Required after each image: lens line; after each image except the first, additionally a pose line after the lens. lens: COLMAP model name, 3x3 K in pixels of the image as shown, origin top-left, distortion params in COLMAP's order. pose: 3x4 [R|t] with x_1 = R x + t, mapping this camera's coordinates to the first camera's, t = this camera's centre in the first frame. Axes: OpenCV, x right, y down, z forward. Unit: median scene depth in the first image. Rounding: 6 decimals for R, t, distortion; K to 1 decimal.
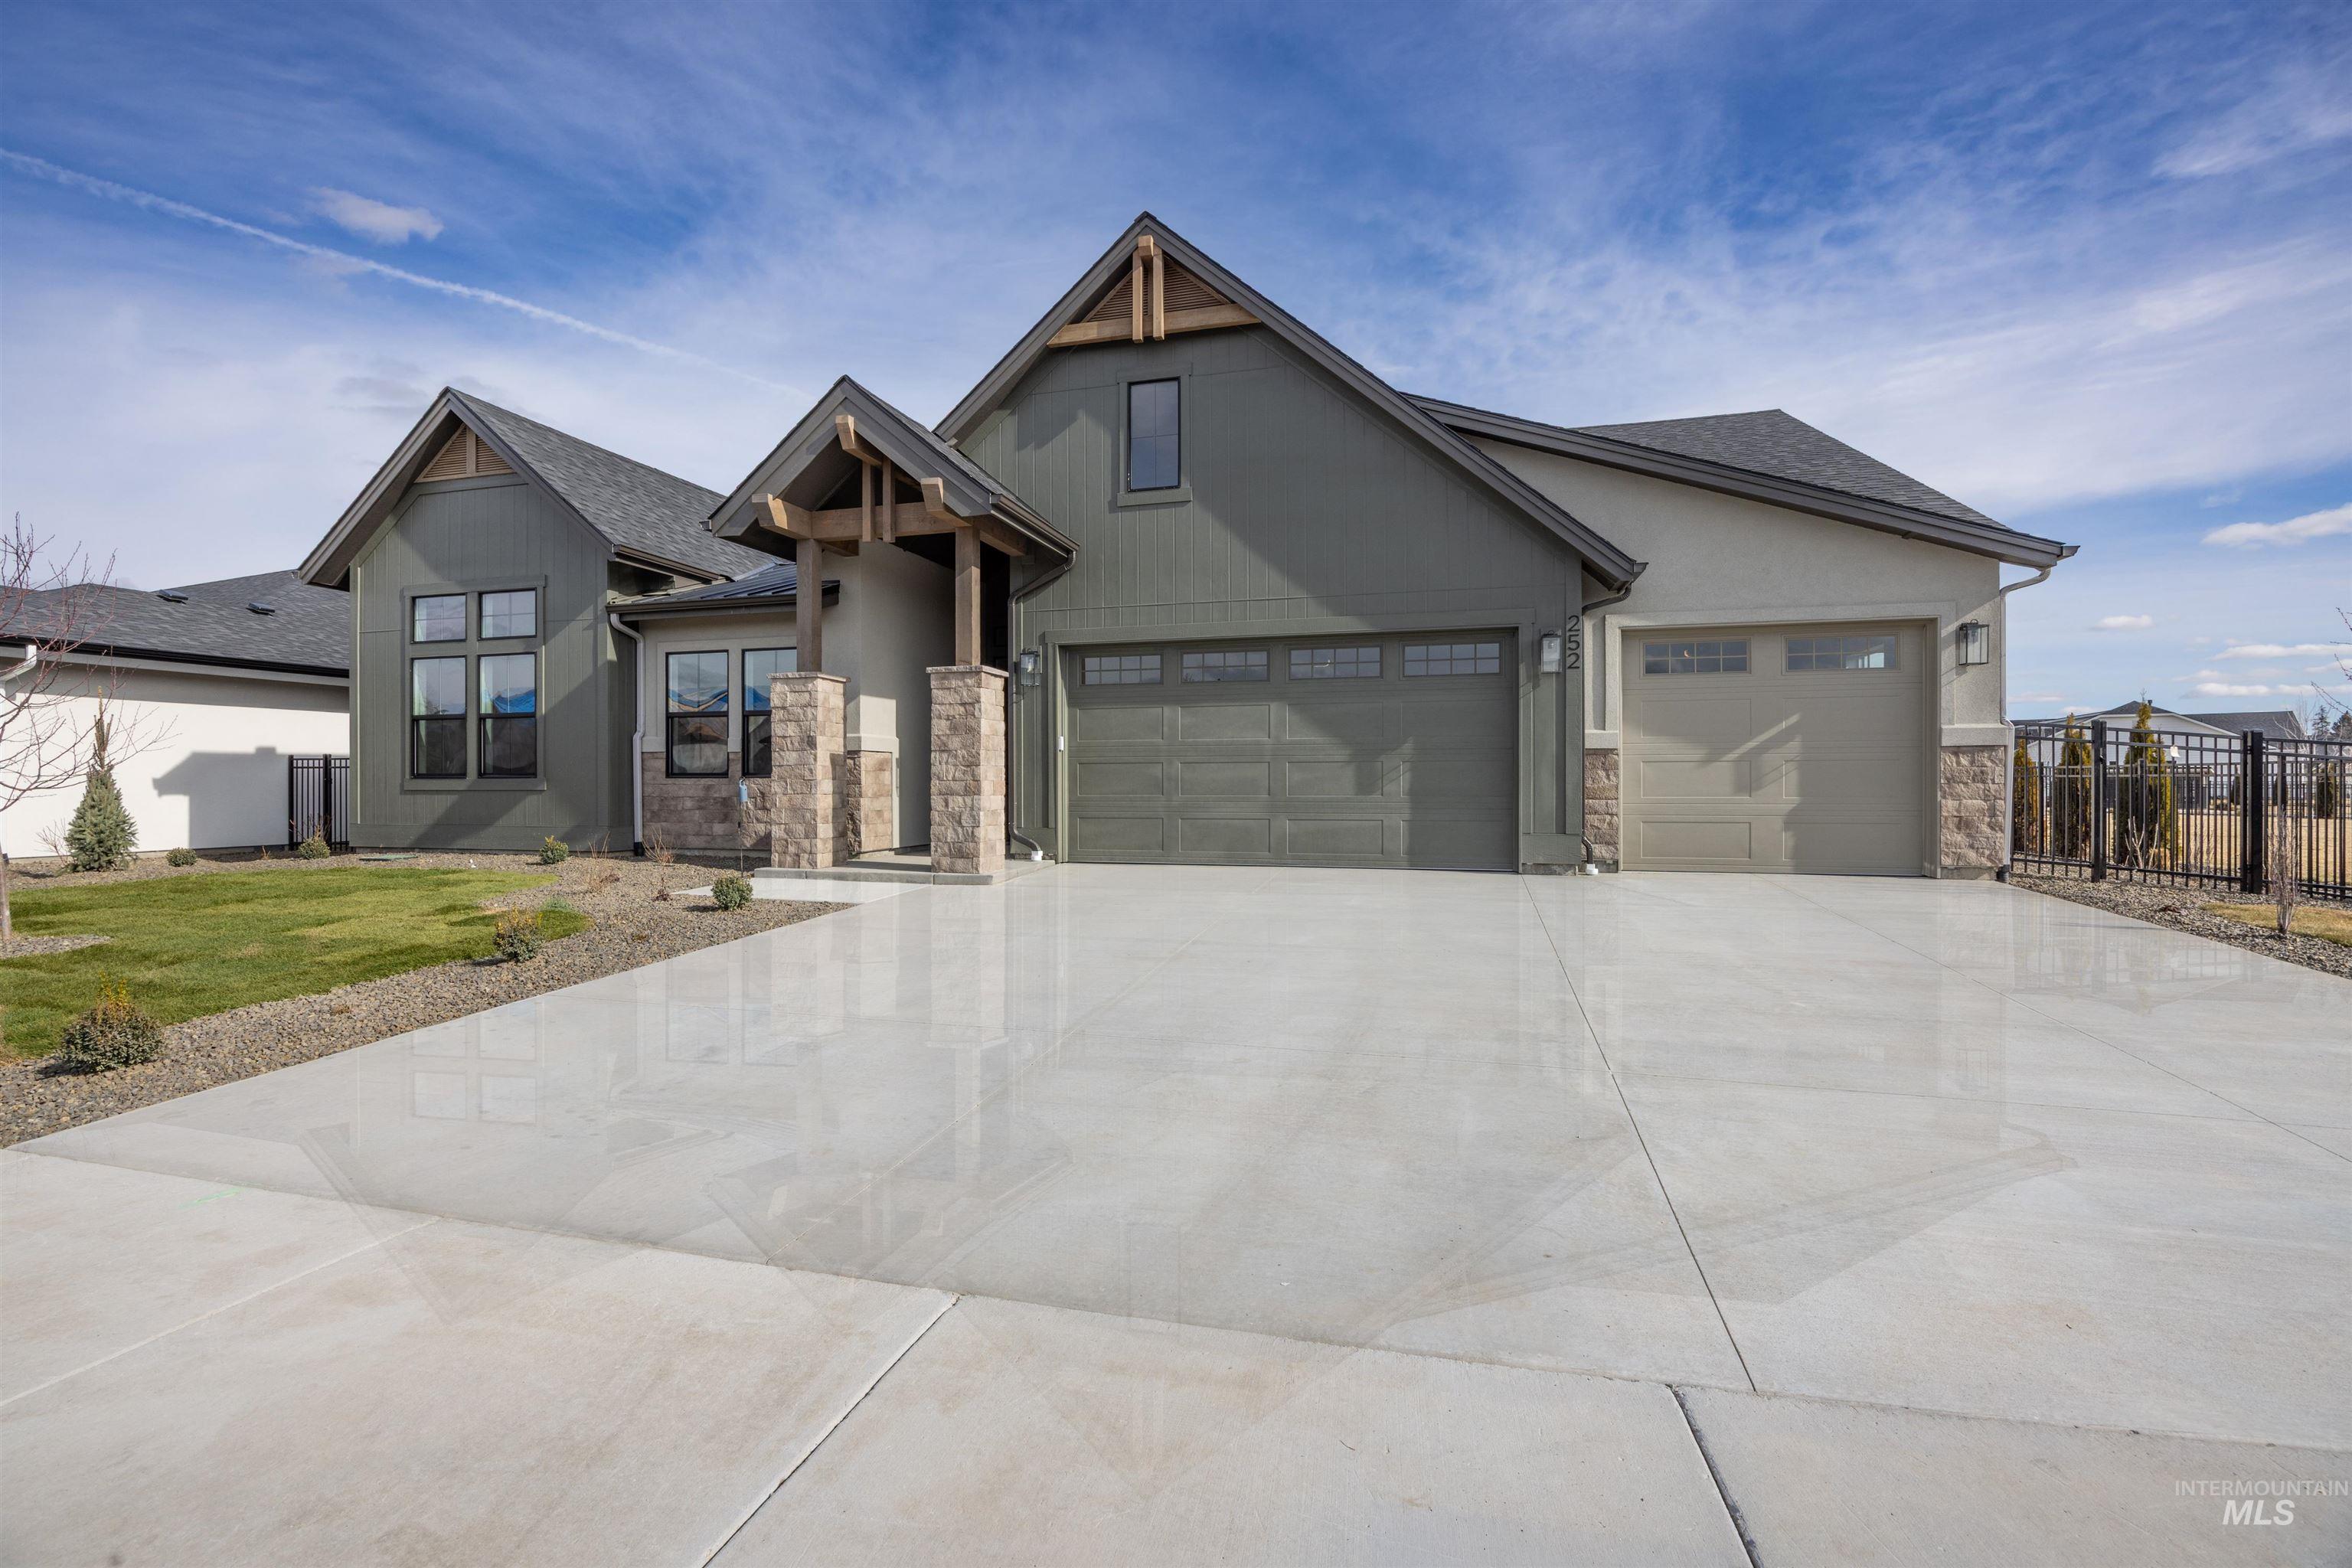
lens RADIAL K [[1069.2, 0, 1176.6], [0, 1069.2, 798.5], [0, 0, 1]] dist [-0.011923, 0.000314]
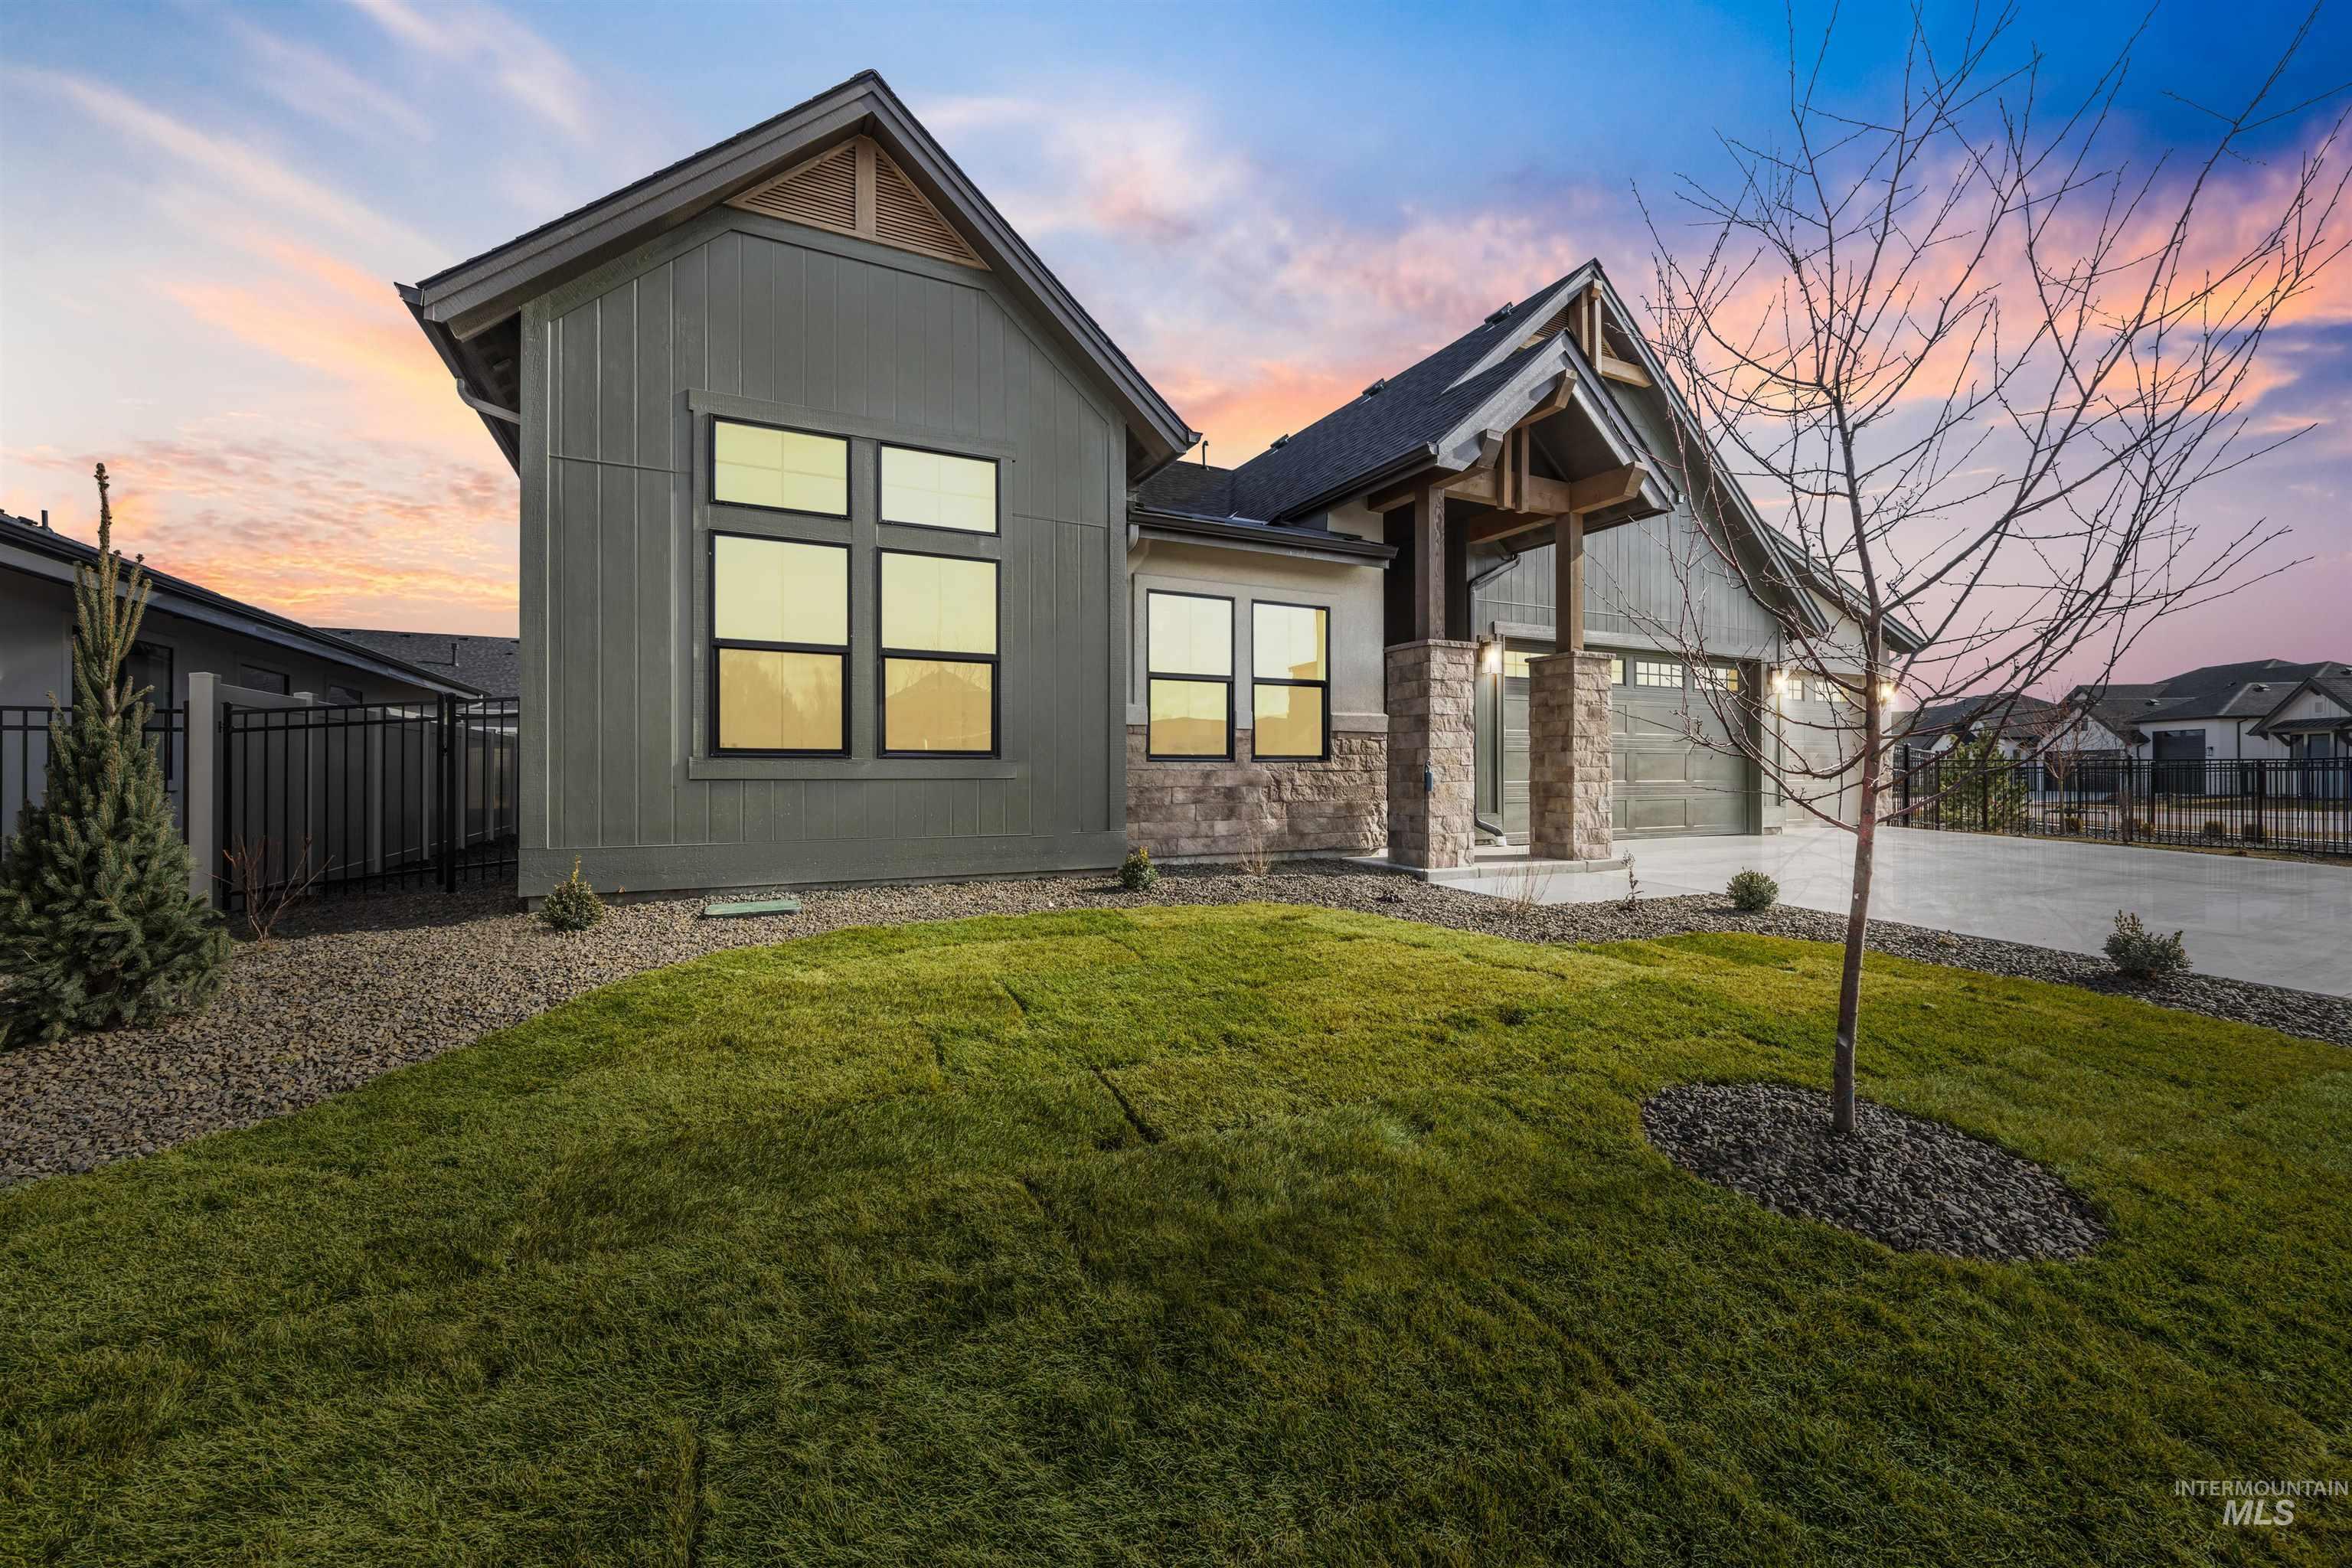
lens RADIAL K [[931.9, 0, 1180.8], [0, 931.9, 774.4], [0, 0, 1]] dist [-0.001623, -0.000094]
pose [[0.730003, -0.000969, 0.683444, -1.004904], [0.008080, 0.999941, -0.007212, -0.006116], [-0.683397, 0.010787, 0.729968, 0.583751]]
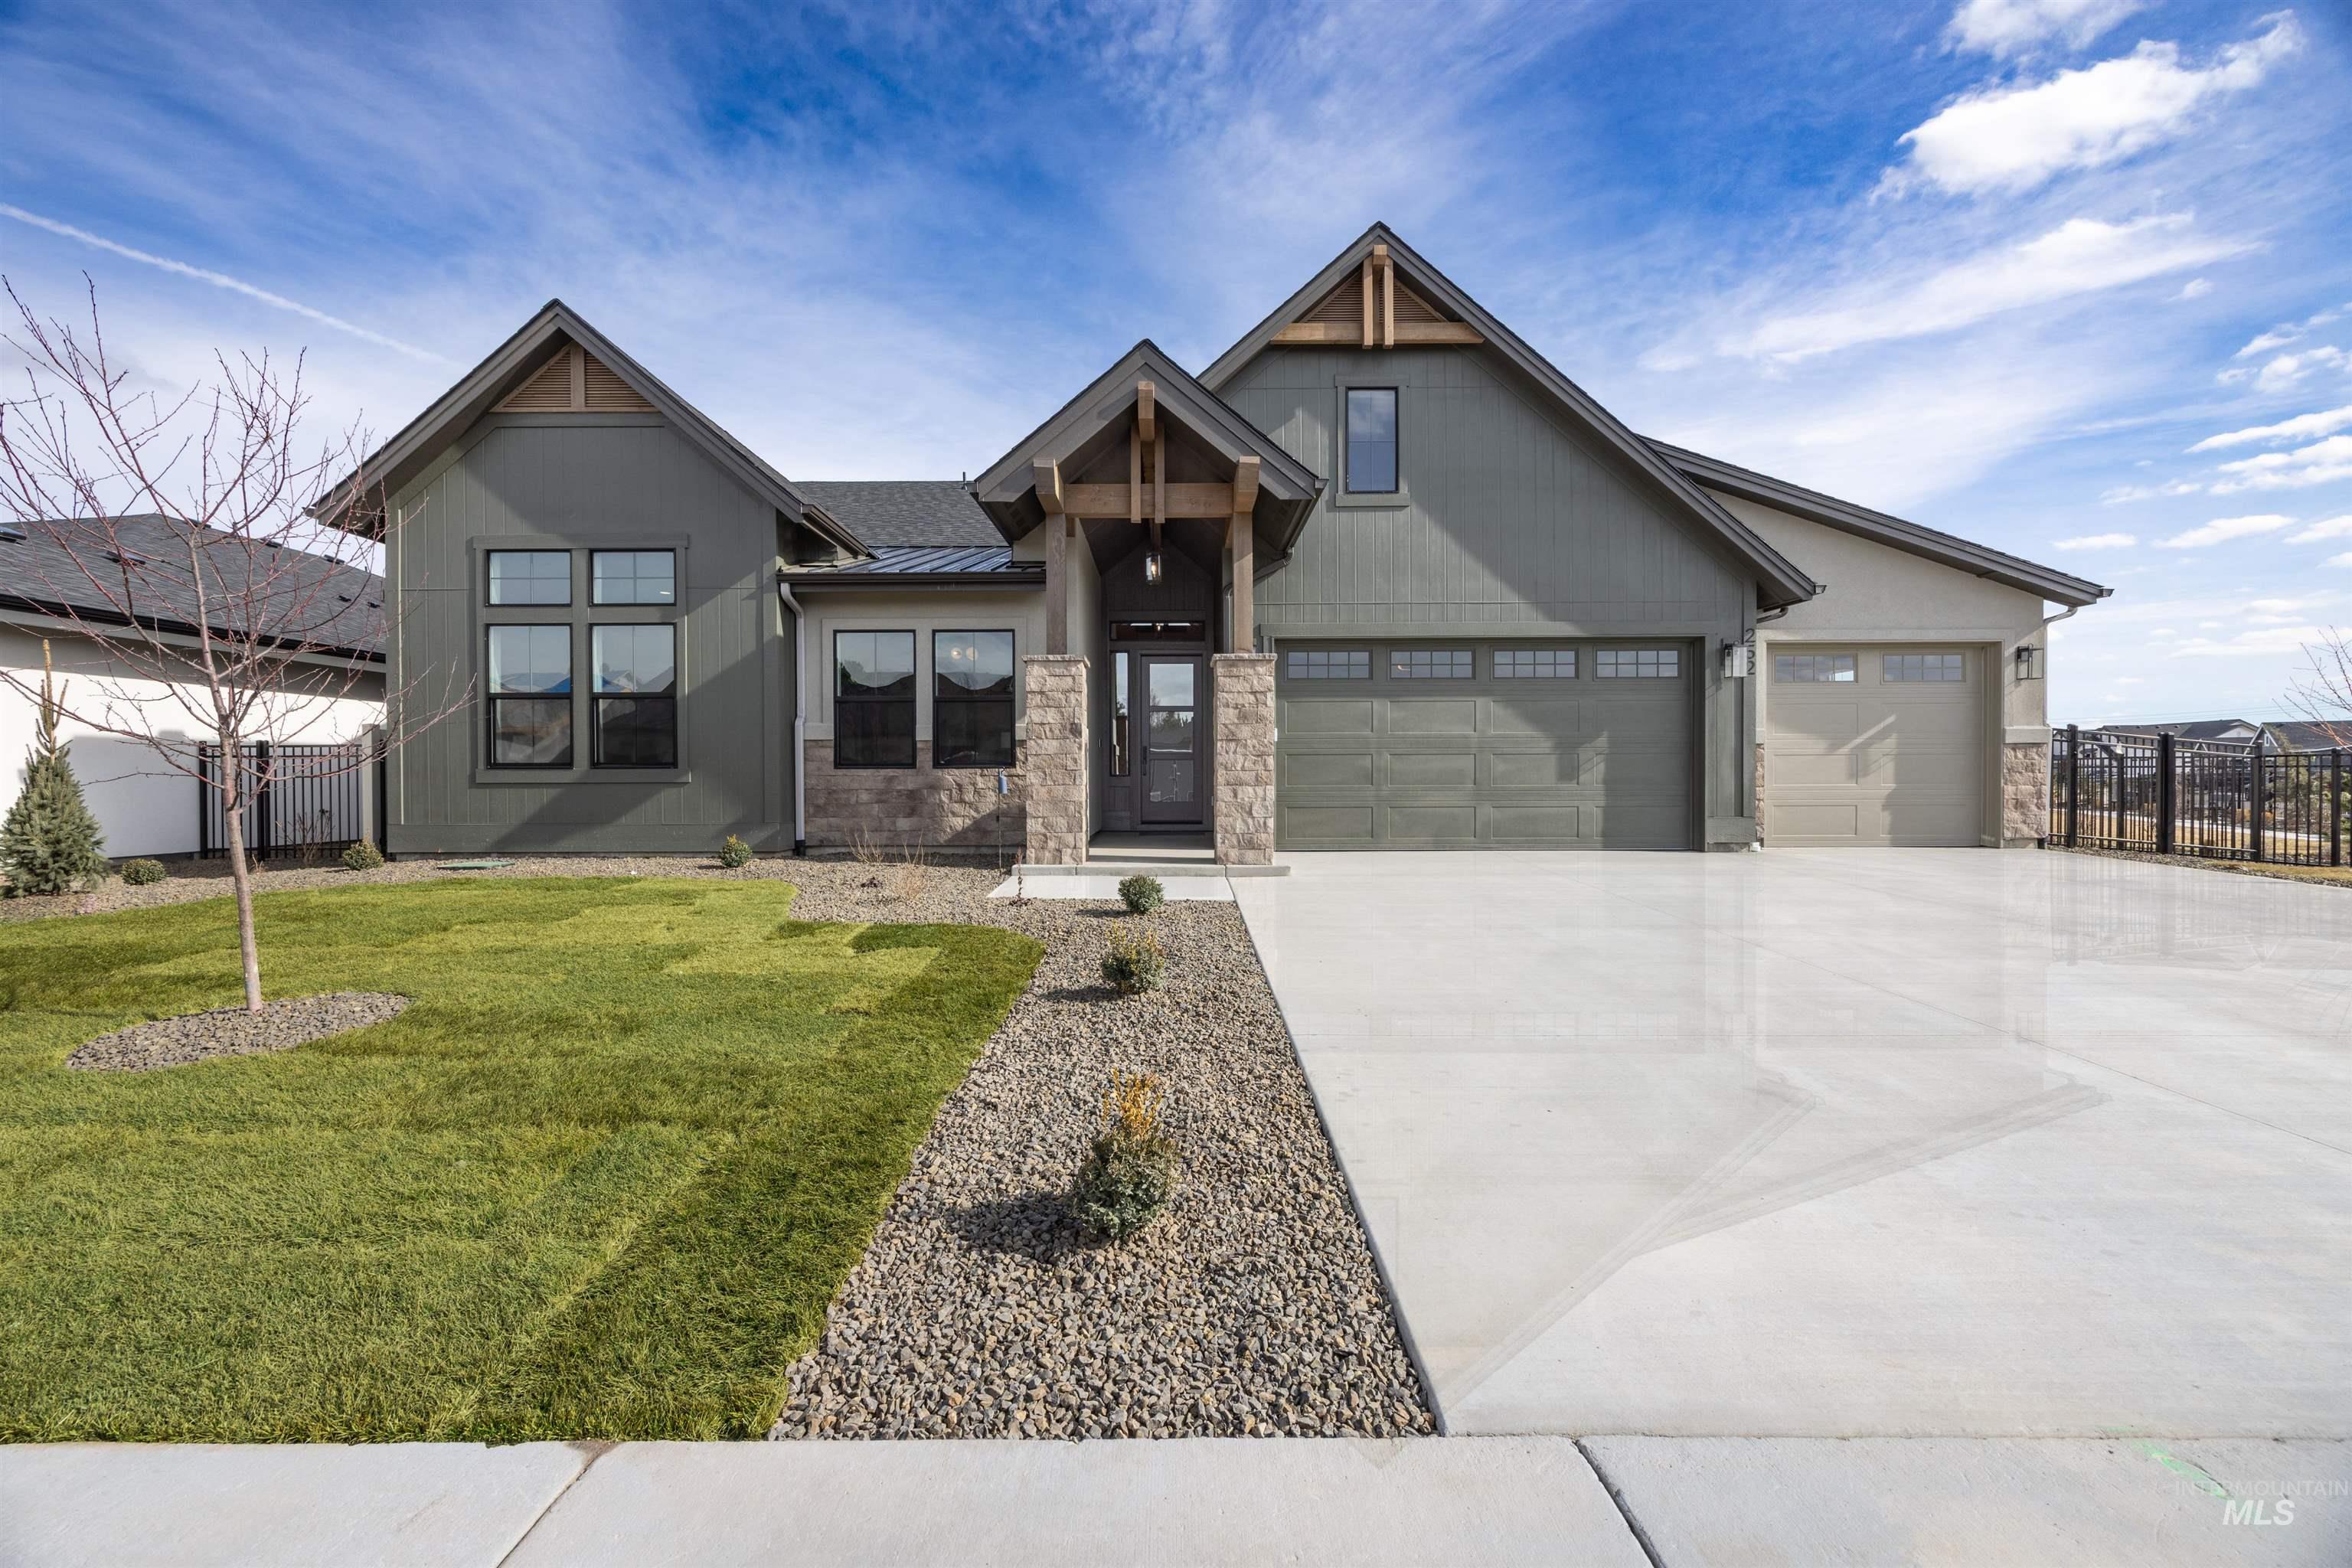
lens RADIAL K [[901.4, 0, 1171.1], [0, 901.4, 795.5], [0, 0, 1]] dist [-0.000448, -0.000108]
pose [[0.962664, -0.007192, 0.270605, -0.460816], [0.005789, 0.999965, 0.005983, 0.000684], [-0.270638, -0.004193, 0.962672, 0.206926]]
